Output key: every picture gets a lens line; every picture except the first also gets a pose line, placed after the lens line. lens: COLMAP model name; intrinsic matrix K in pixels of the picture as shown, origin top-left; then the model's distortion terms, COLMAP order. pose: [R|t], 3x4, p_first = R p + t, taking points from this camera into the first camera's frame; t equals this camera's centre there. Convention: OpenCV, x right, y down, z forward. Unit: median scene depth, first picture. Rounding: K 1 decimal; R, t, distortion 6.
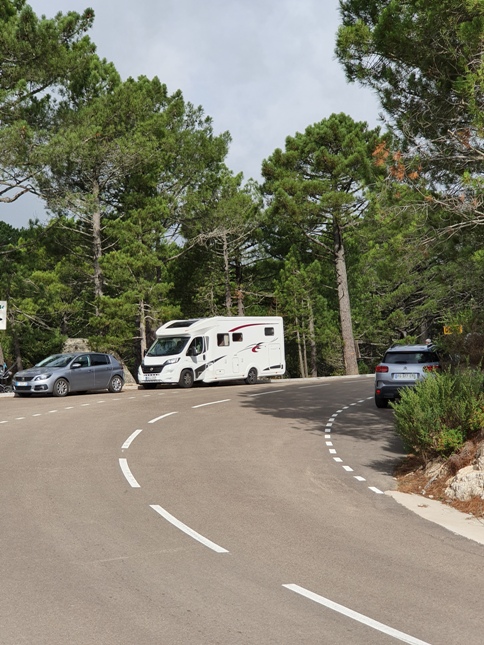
lens RADIAL K [[983.6, 0, 242.6], [0, 983.6, 322.5], [0, 0, 1]] dist [0.048910, 0.000000]
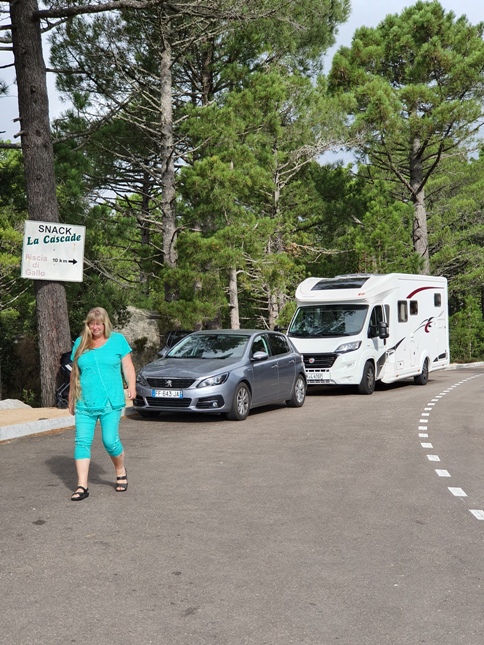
lens RADIAL K [[983.6, 0, 241.3], [0, 983.6, 323.3], [0, 0, 1]] dist [0.048910, 0.000000]
pose [[0.982870, 0.018592, 0.183362, -0.230439], [-0.023271, 0.999455, 0.023399, 0.013336], [-0.182828, -0.027265, 0.982767, 0.436737]]
